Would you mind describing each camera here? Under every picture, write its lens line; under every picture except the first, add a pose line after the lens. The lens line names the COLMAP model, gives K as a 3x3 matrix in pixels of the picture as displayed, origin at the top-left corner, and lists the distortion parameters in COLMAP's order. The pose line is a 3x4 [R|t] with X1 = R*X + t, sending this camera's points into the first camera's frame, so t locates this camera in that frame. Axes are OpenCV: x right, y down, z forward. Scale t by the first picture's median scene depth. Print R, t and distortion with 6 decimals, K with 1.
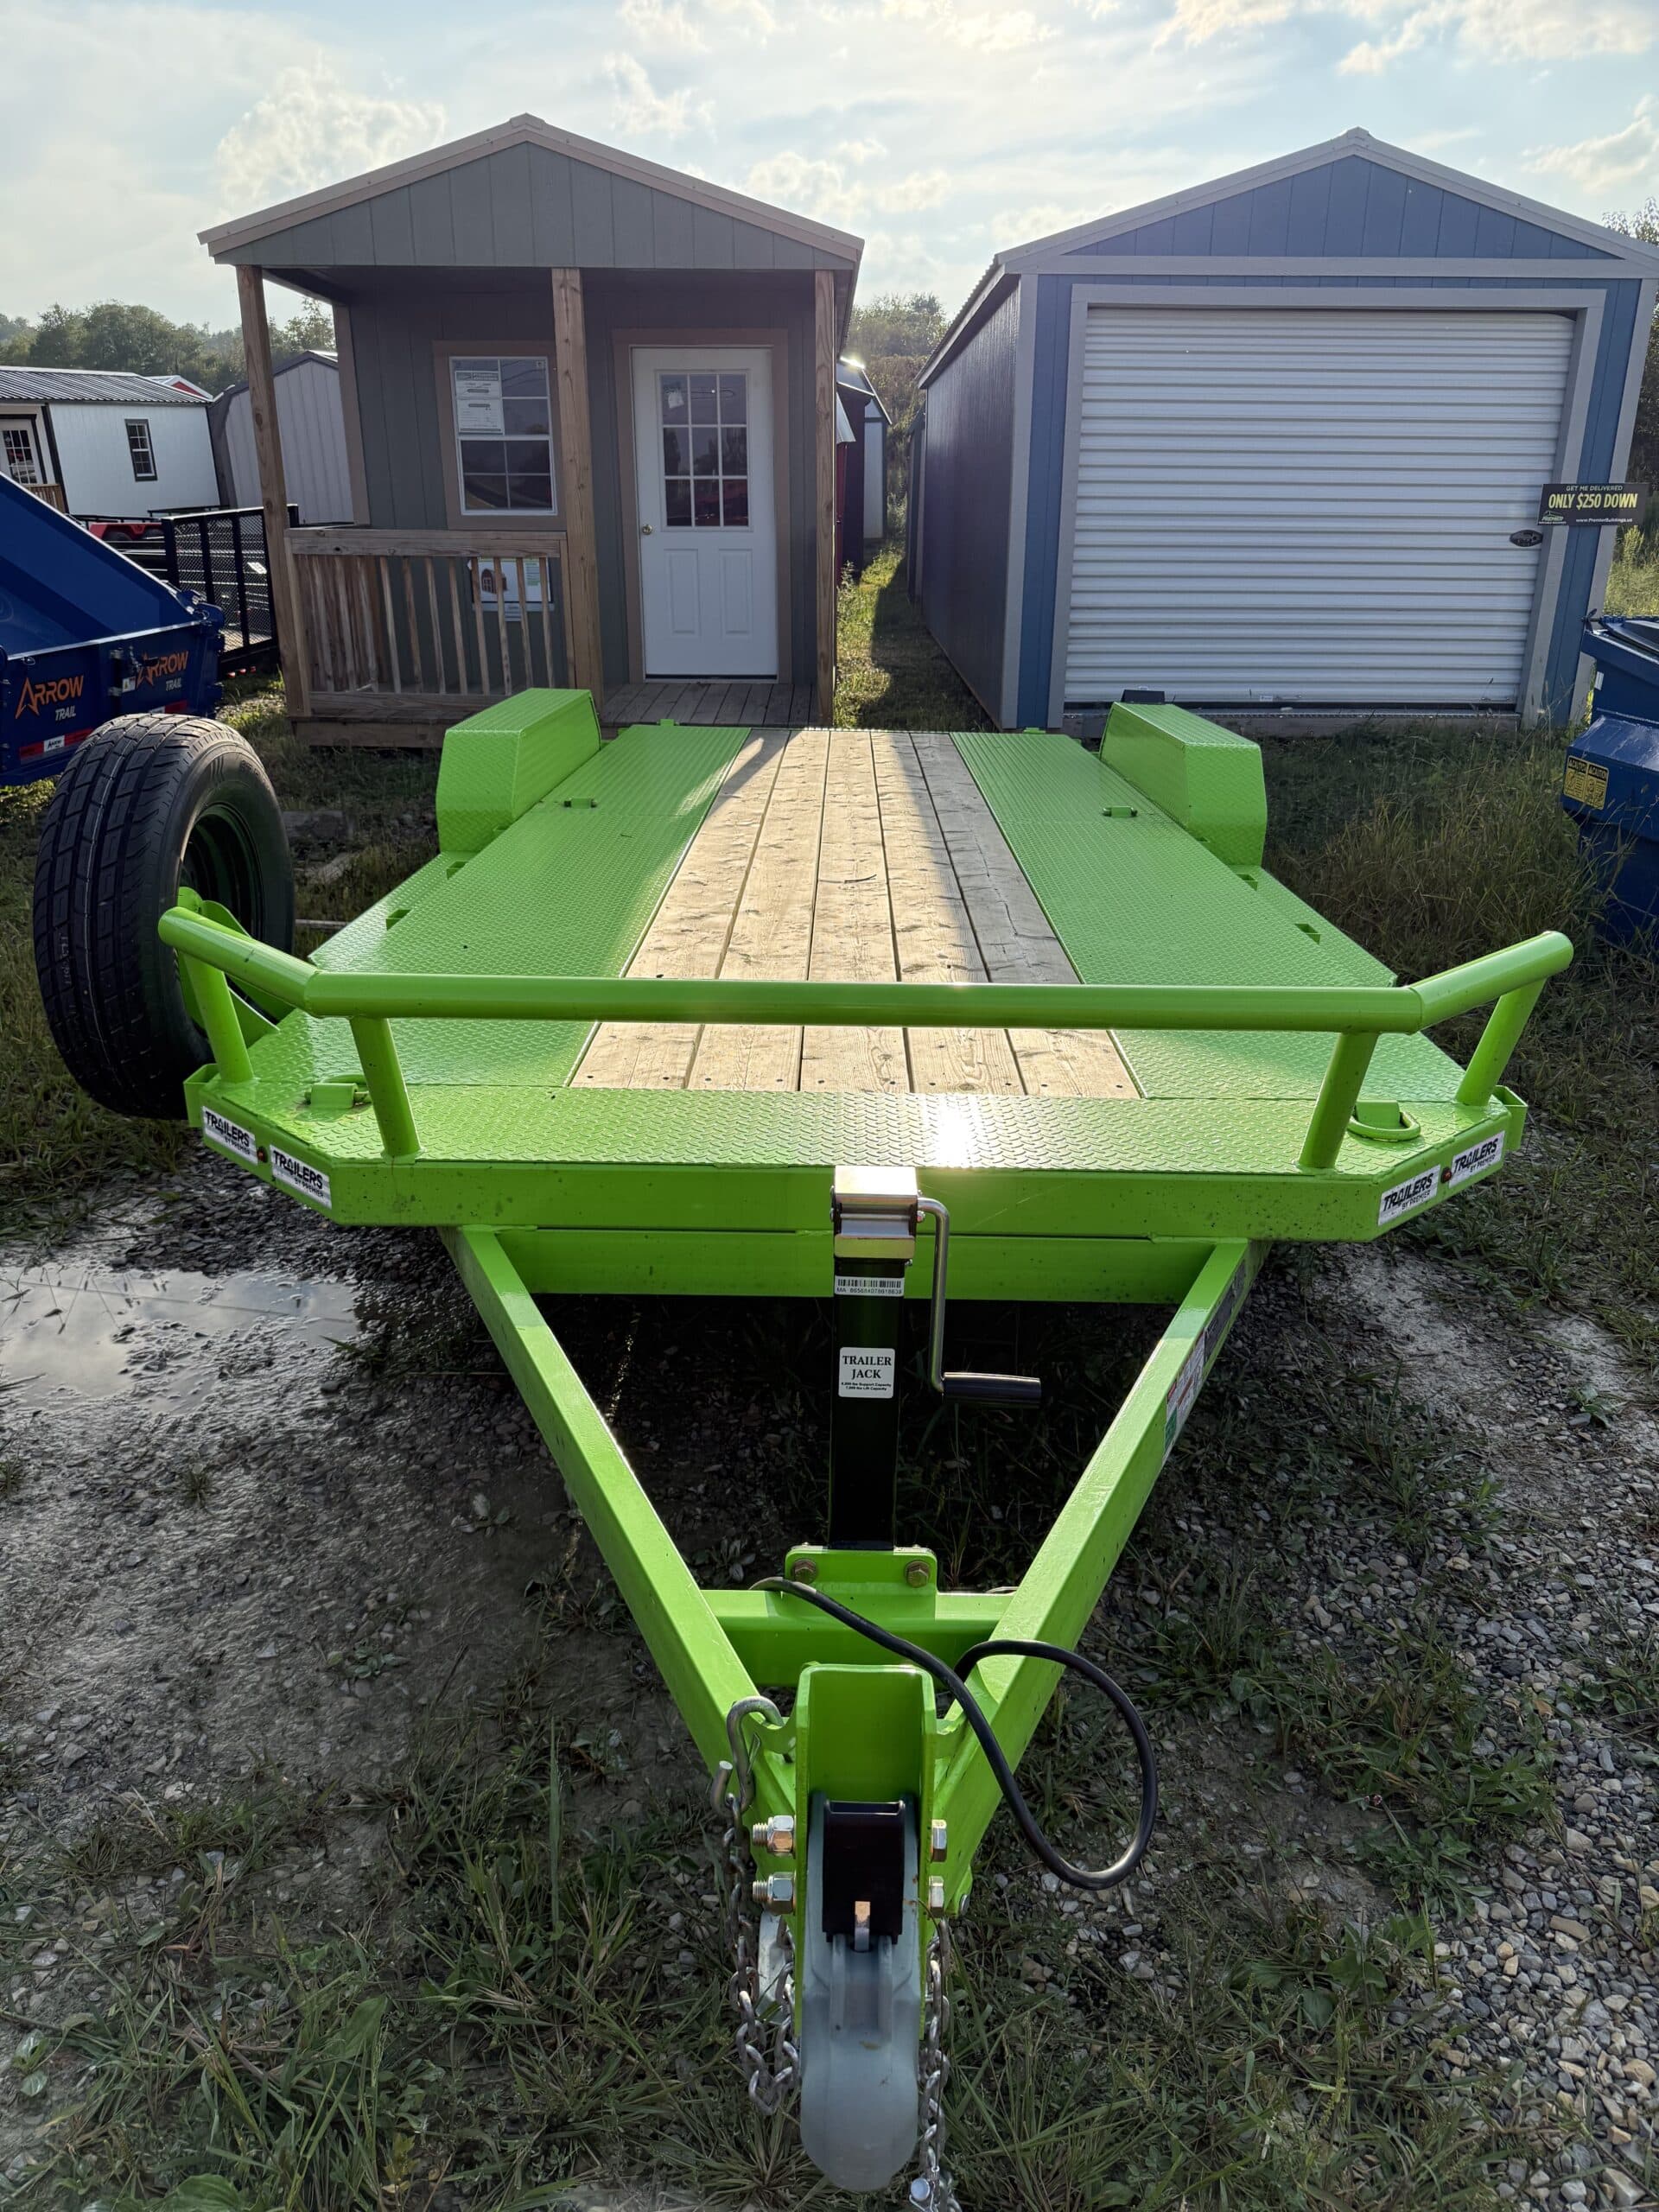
lens RADIAL K [[1583.9, 0, 829.5], [0, 1583.9, 1106.0], [0, 0, 1]] dist [0.047451, -0.085802]
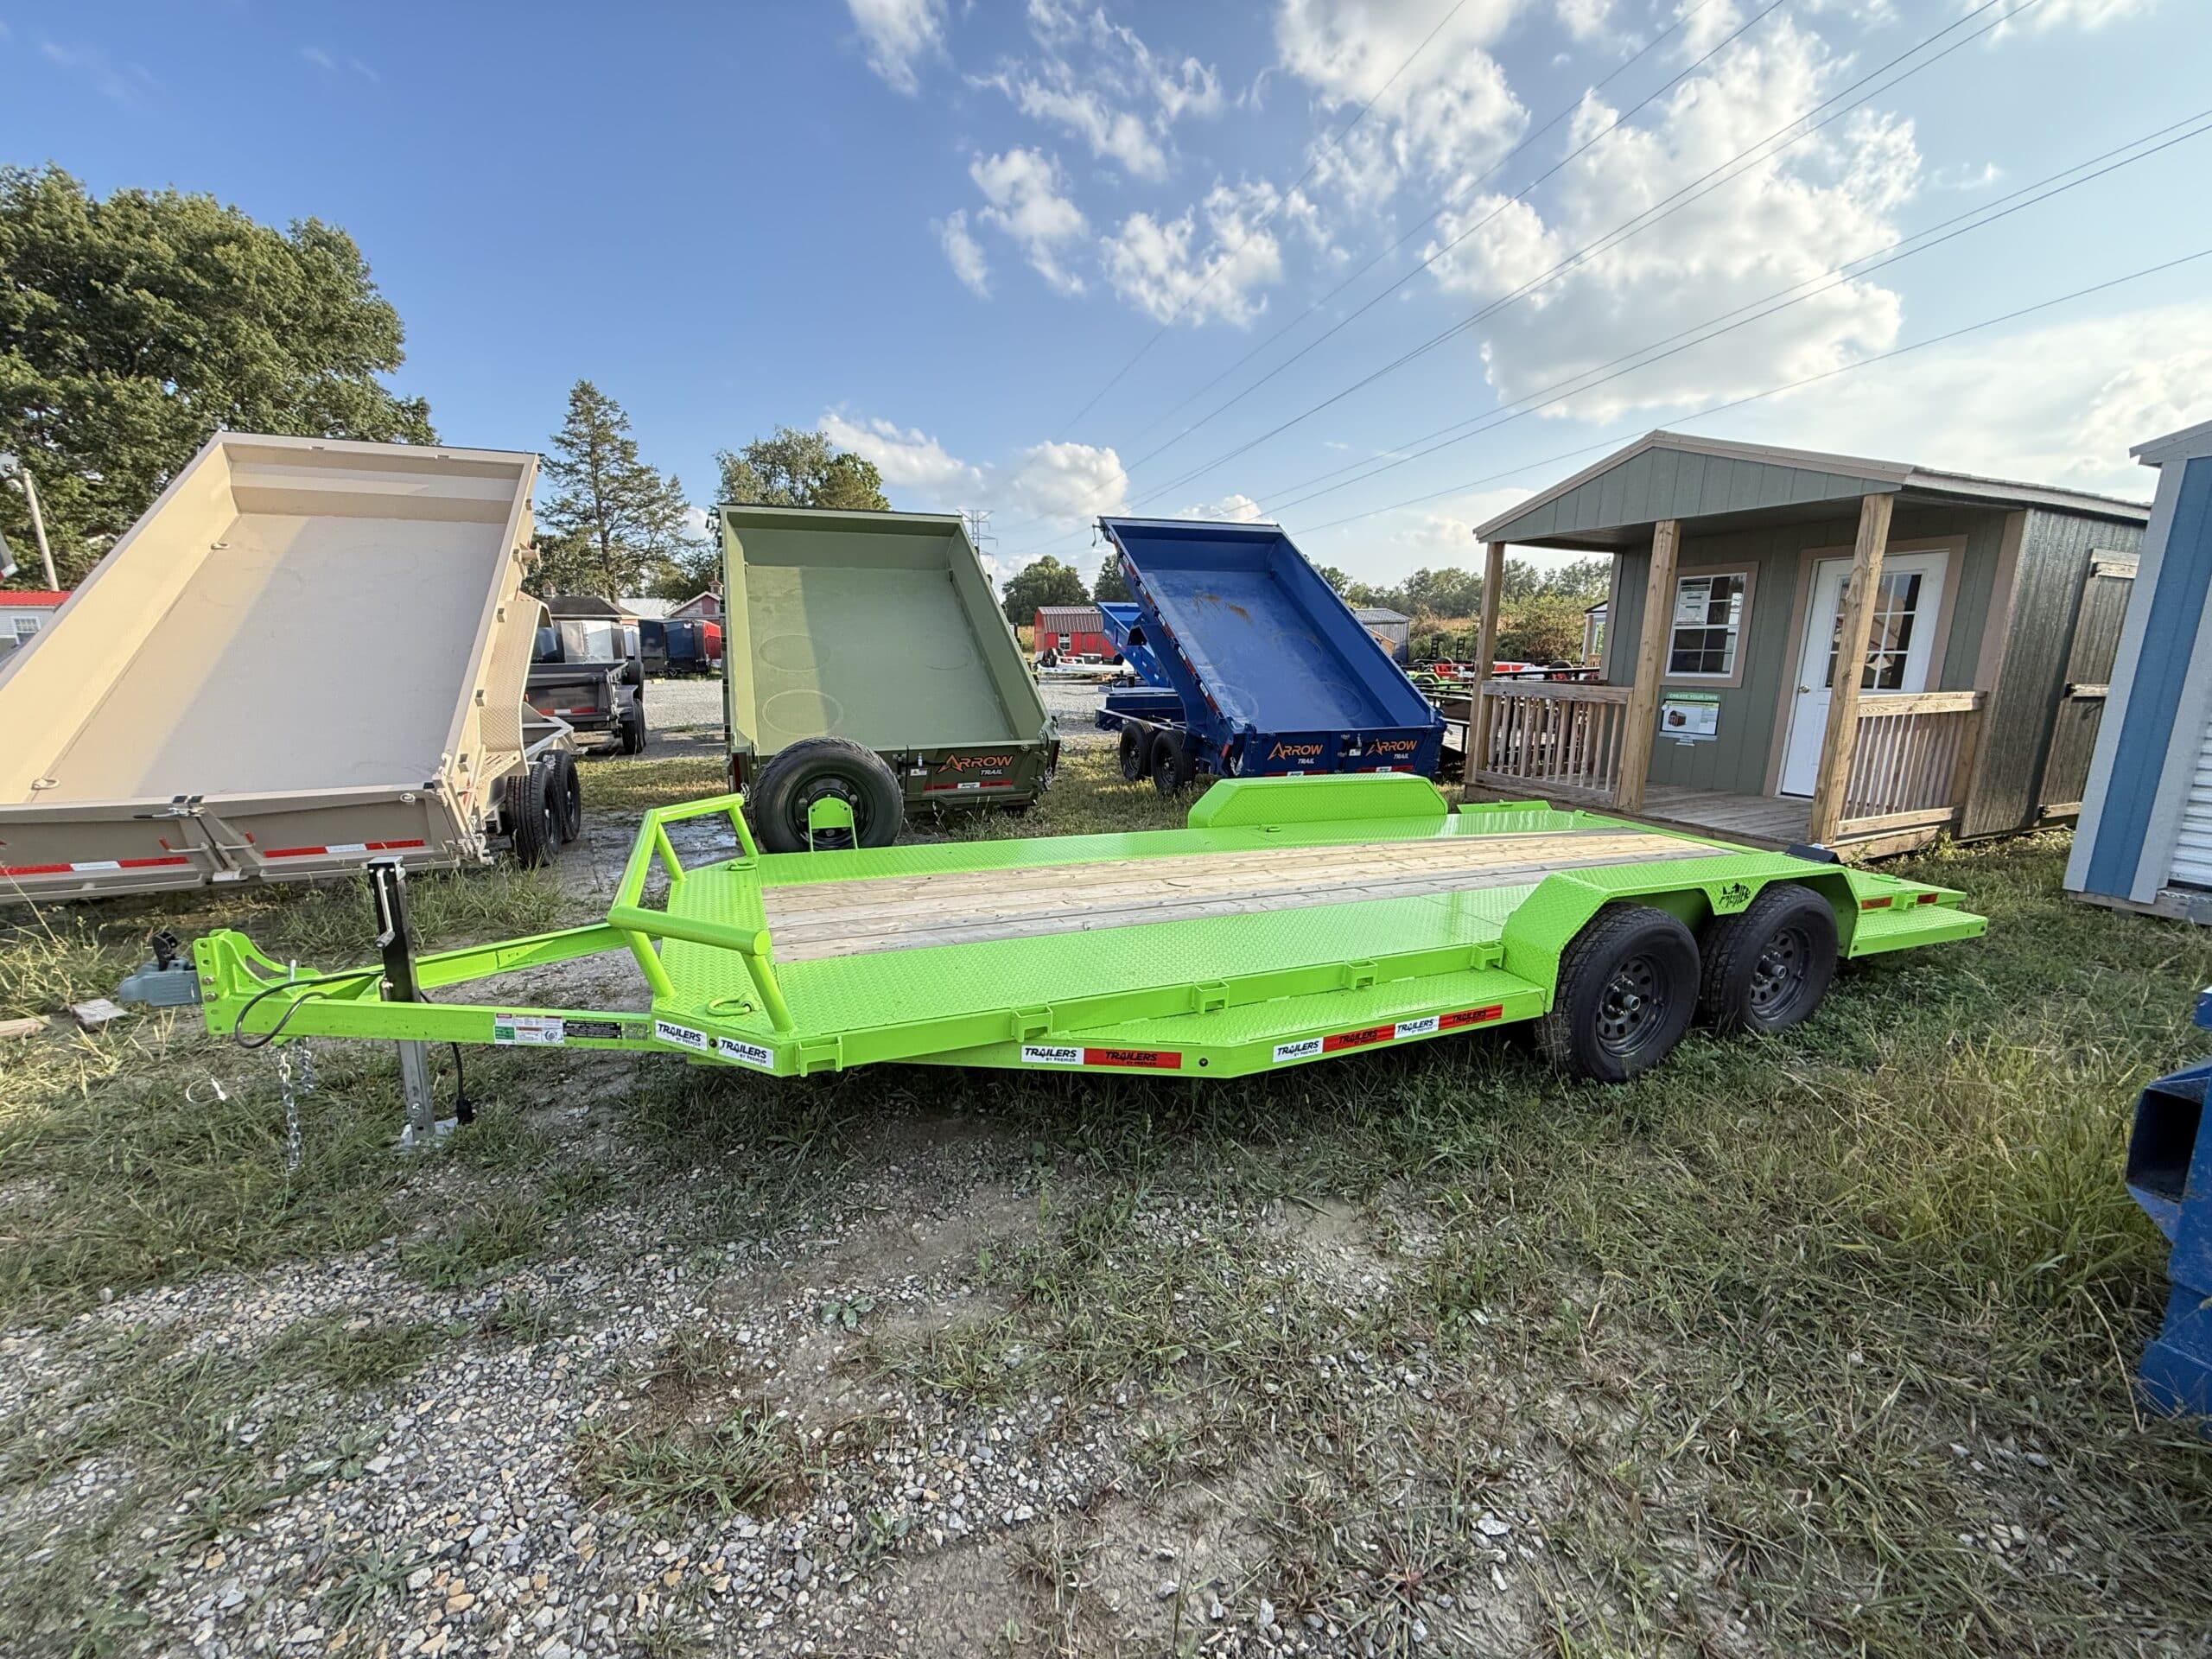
lens RADIAL K [[883.5, 0, 1101.2], [0, 883.5, 840.6], [0, 0, 1]] dist [0.001657, 0.000554]
pose [[0.382940, 0.192390, -0.903517, 0.421235], [-0.334827, 0.940471, 0.058348, -0.108612], [0.860957, 0.280178, 0.424562, 0.262579]]
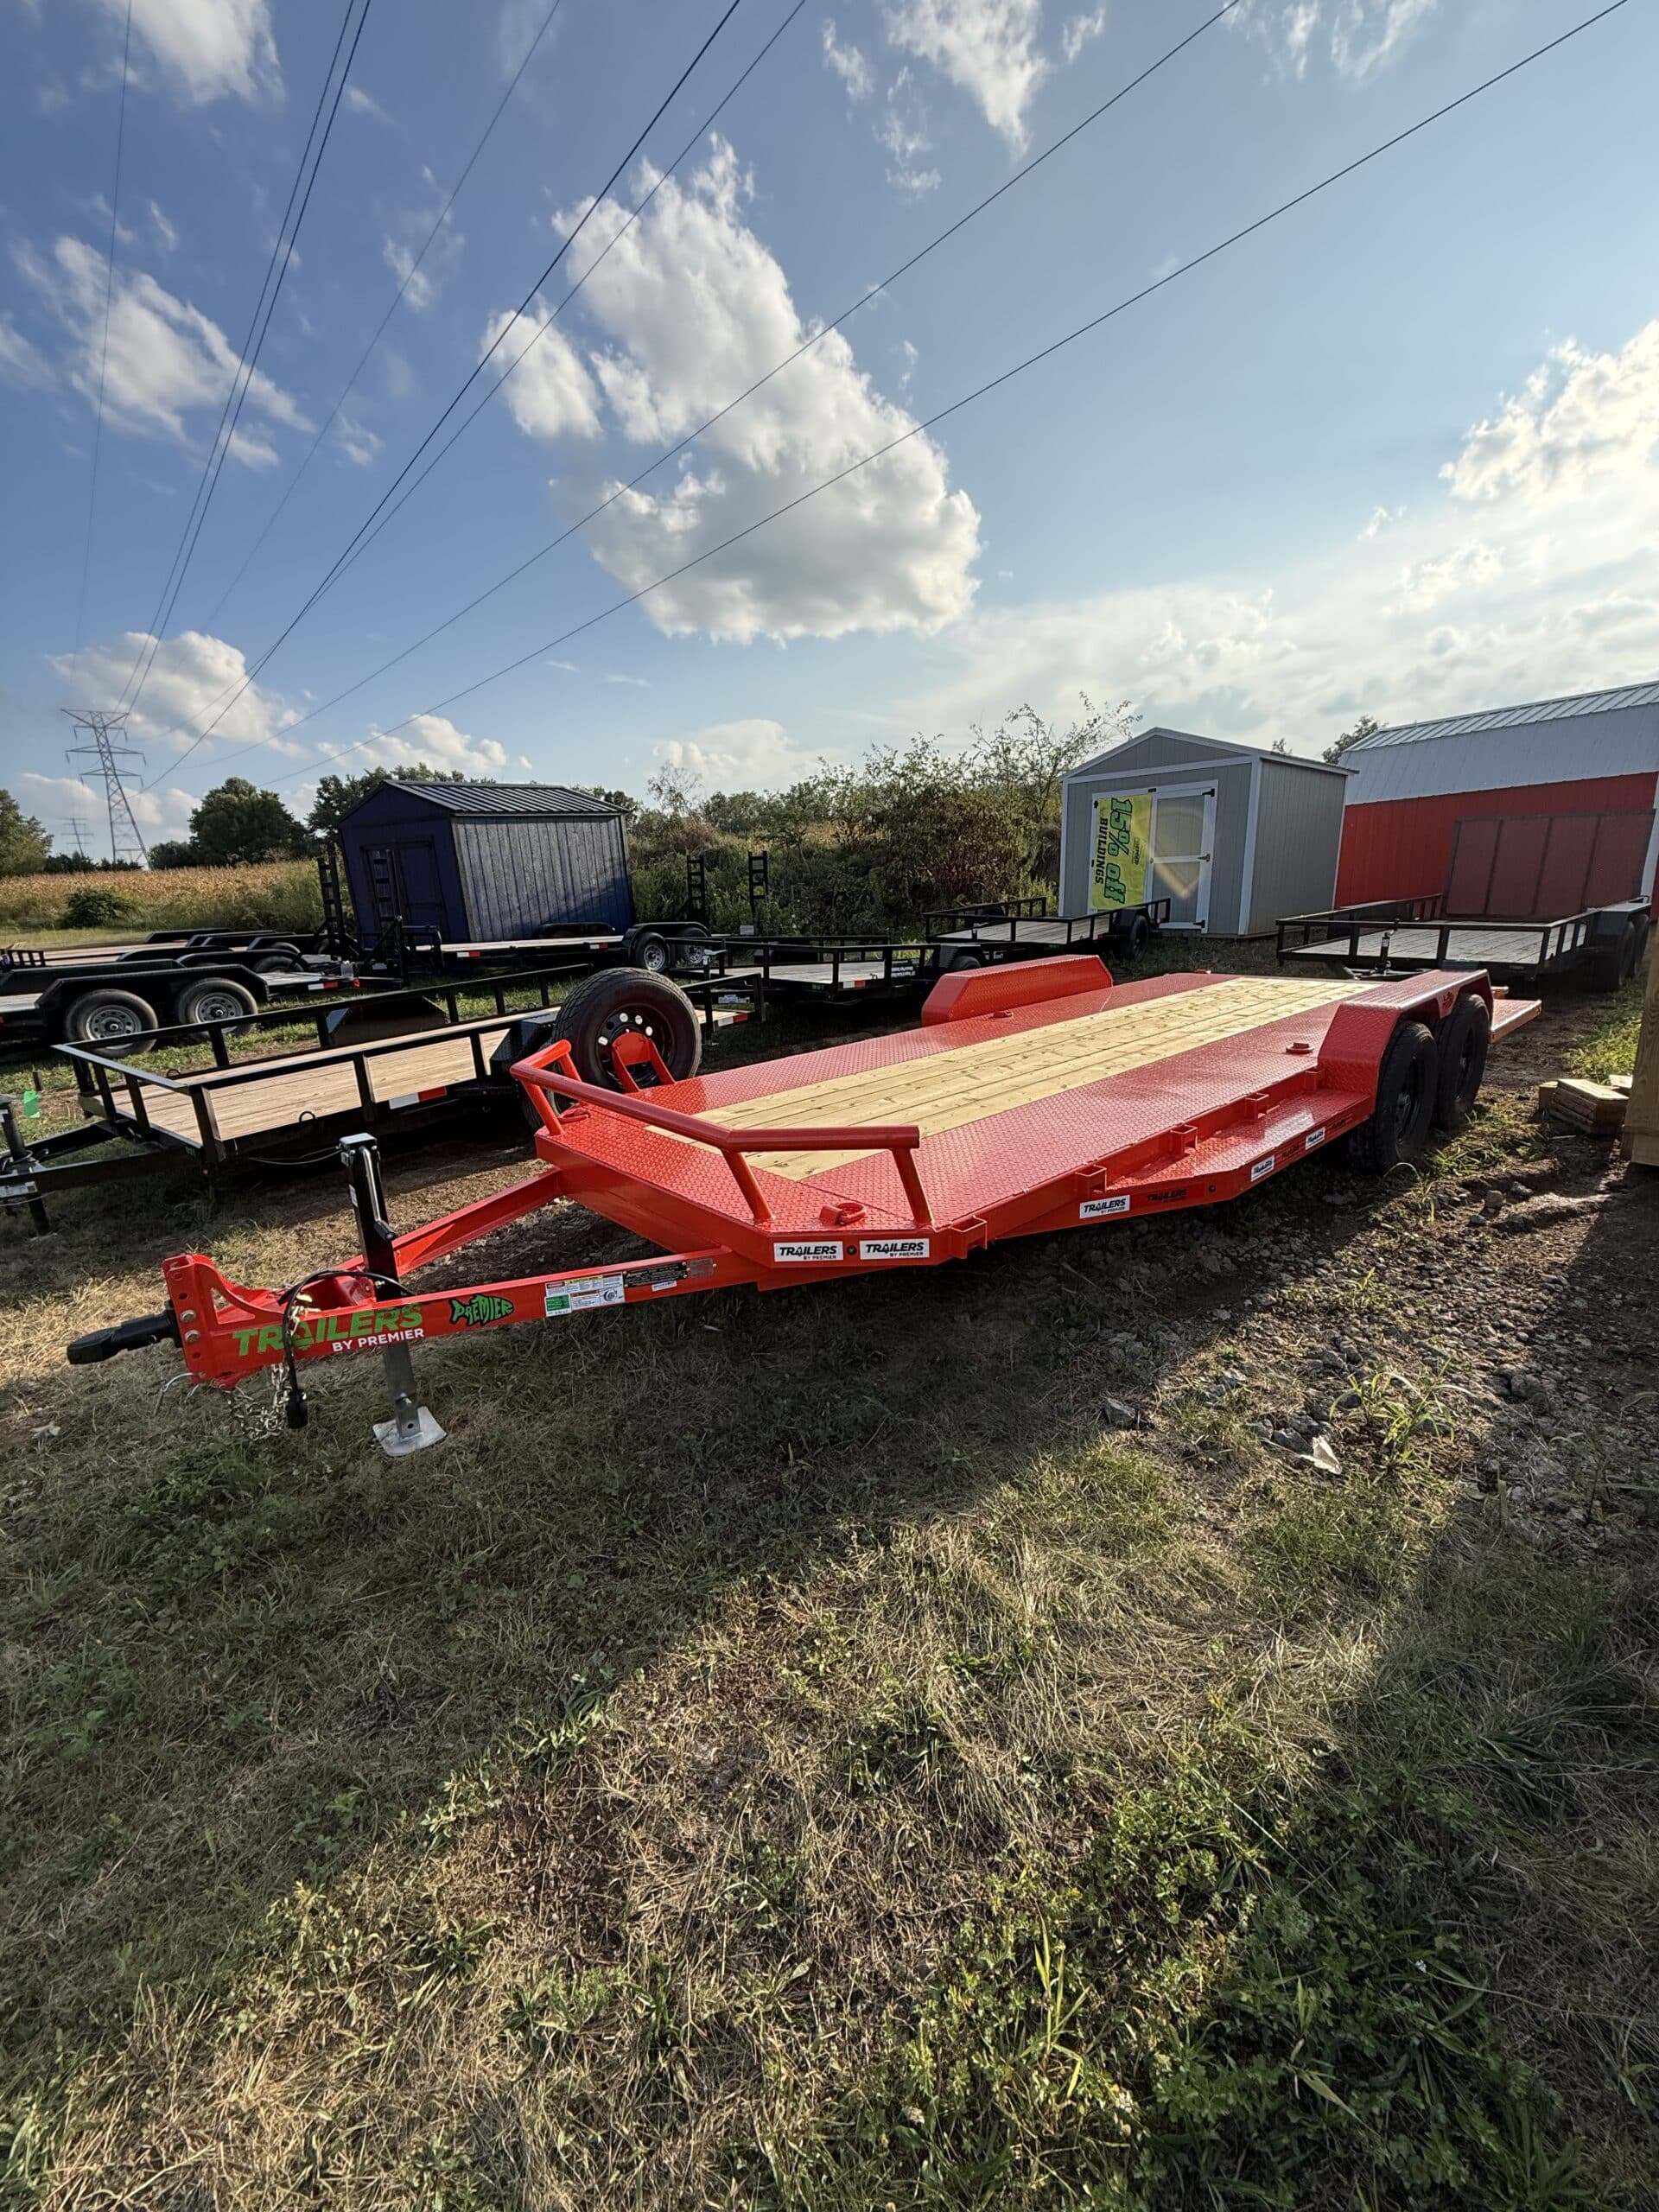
lens RADIAL K [[883.5, 0, 820.4], [0, 883.5, 1103.1], [0, 0, 1]] dist [0.001657, 0.000554]
pose [[0.660593, 0.127051, -0.739915, 0.323647], [-0.197139, 0.980345, -0.007670, -0.030606], [0.724398, 0.150933, 0.672656, 0.091604]]
